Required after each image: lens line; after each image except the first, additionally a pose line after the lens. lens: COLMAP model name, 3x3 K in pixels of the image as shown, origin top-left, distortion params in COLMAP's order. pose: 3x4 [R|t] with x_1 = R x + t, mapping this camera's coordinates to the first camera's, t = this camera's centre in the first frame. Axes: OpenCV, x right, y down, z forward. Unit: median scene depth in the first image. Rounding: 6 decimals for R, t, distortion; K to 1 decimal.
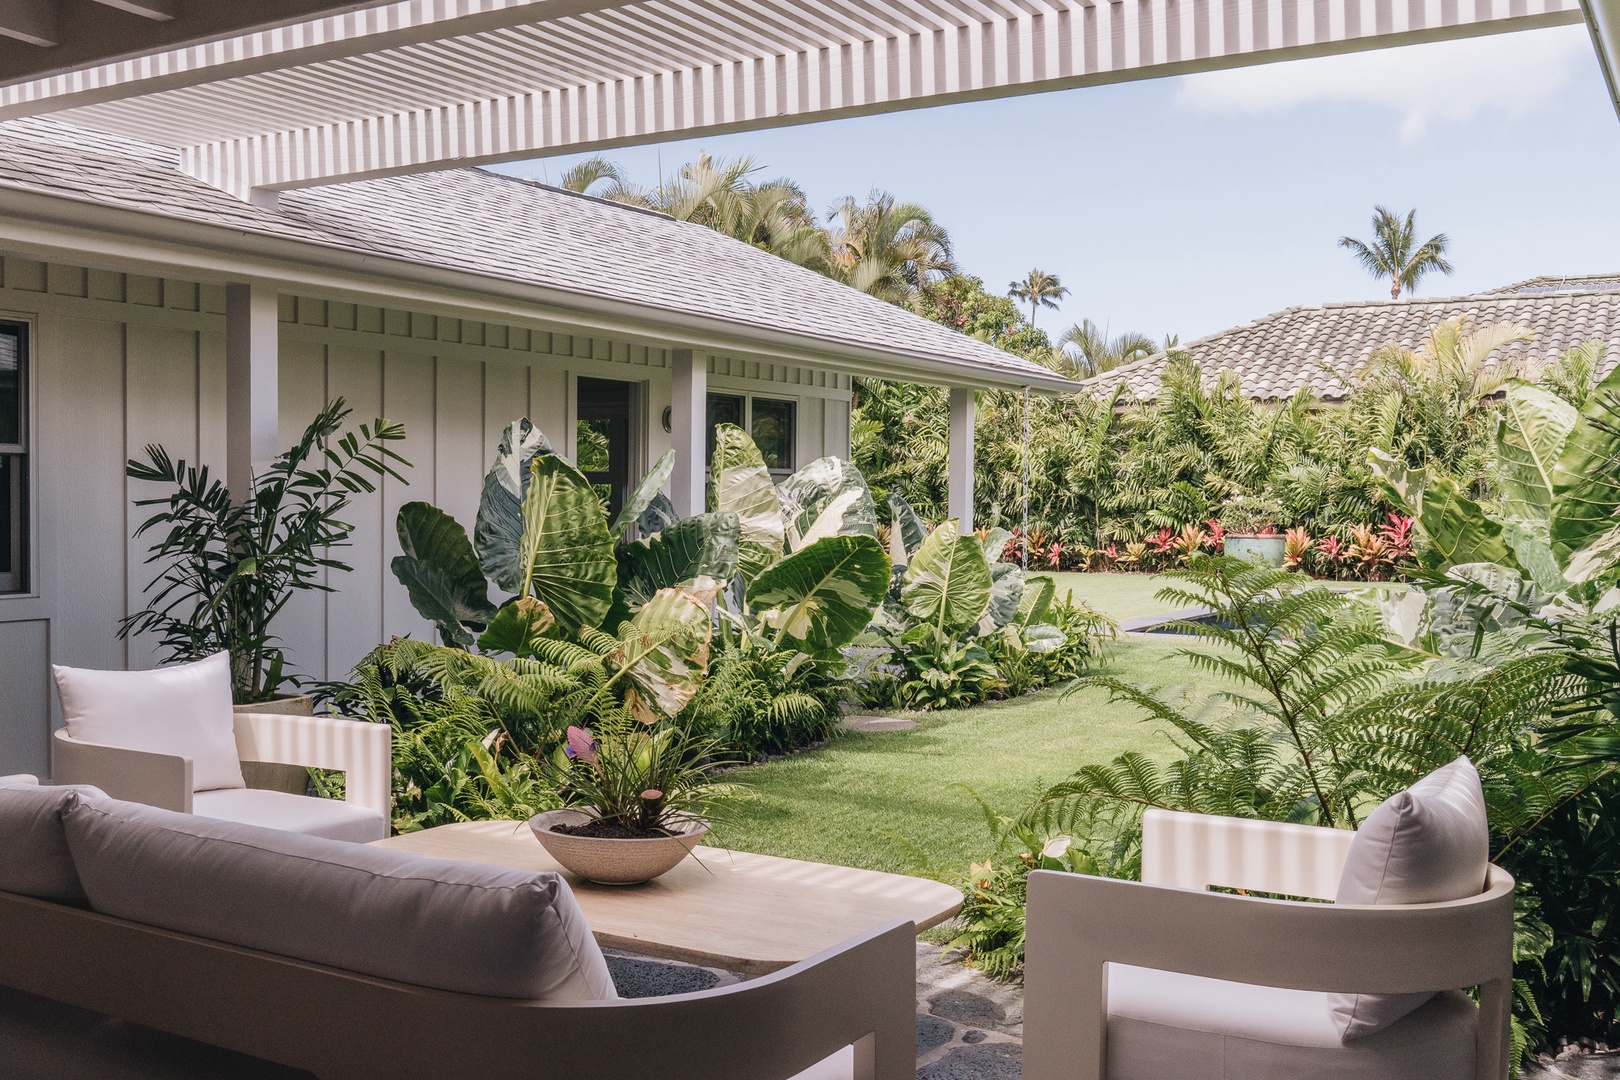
lens RADIAL K [[1557.1, 0, 810.0], [0, 1557.1, 540.0], [0, 0, 1]] dist [0.001525, 0.008216]
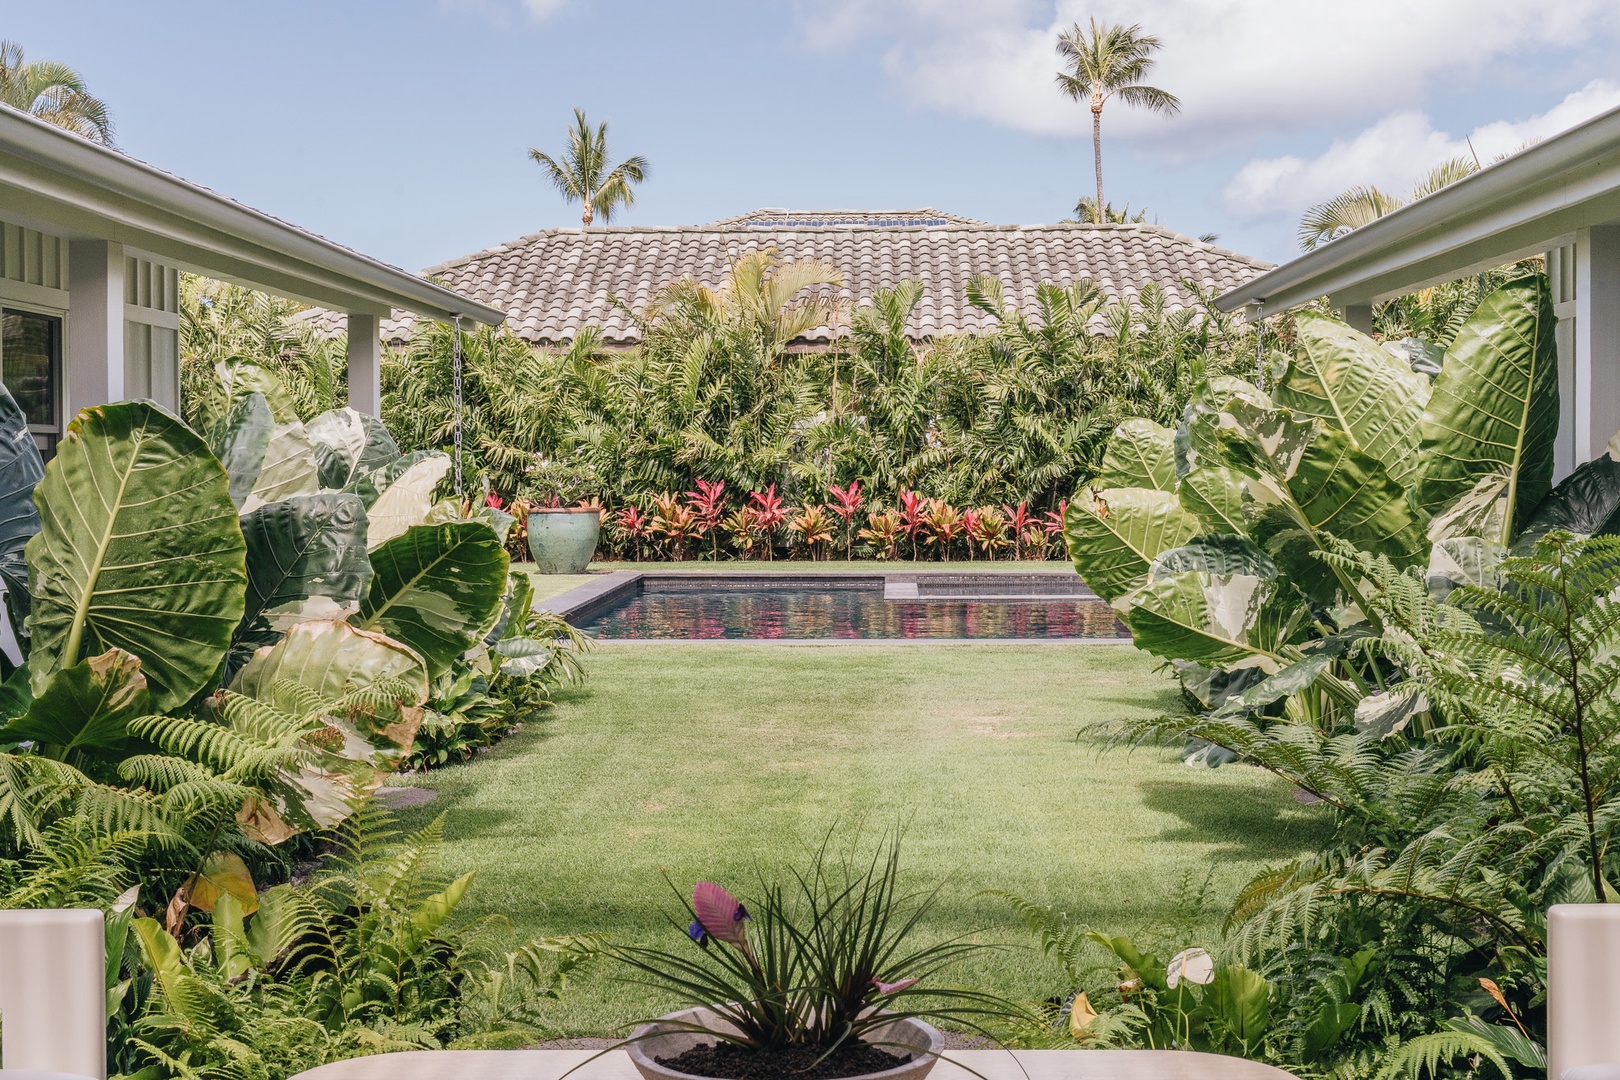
lens RADIAL K [[1914.7, 0, 812.4], [0, 1914.7, 506.5], [0, 0, 1]] dist [0.001452, 0.001615]
pose [[0.872953, -0.024994, 0.487163, -0.187858], [0.027499, 0.999620, 0.002009, -0.006255], [-0.487028, 0.011643, 0.873308, 0.160865]]
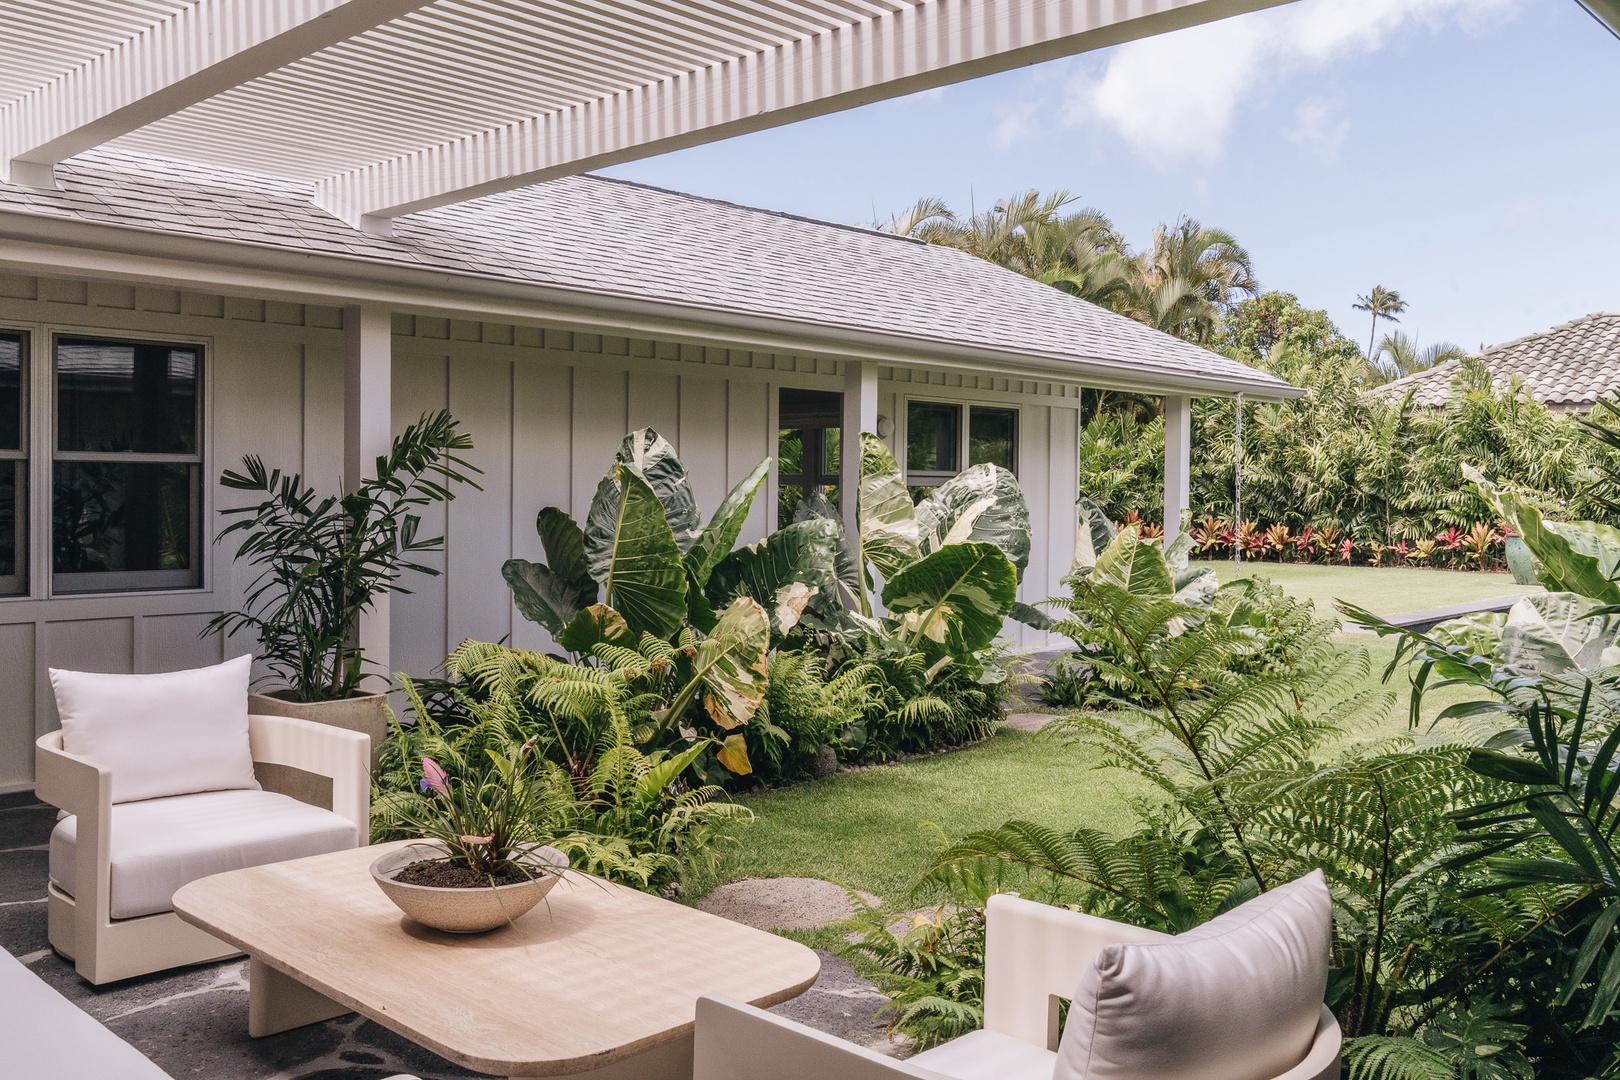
lens RADIAL K [[1341.9, 0, 914.0], [0, 1341.9, 502.2], [0, 0, 1]] dist [0.003208, 0.005063]
pose [[0.980775, 0.005408, -0.195065, 0.122750], [-0.009206, 0.999785, -0.018570, -0.009649], [0.194923, 0.020009, 0.980615, 0.108524]]
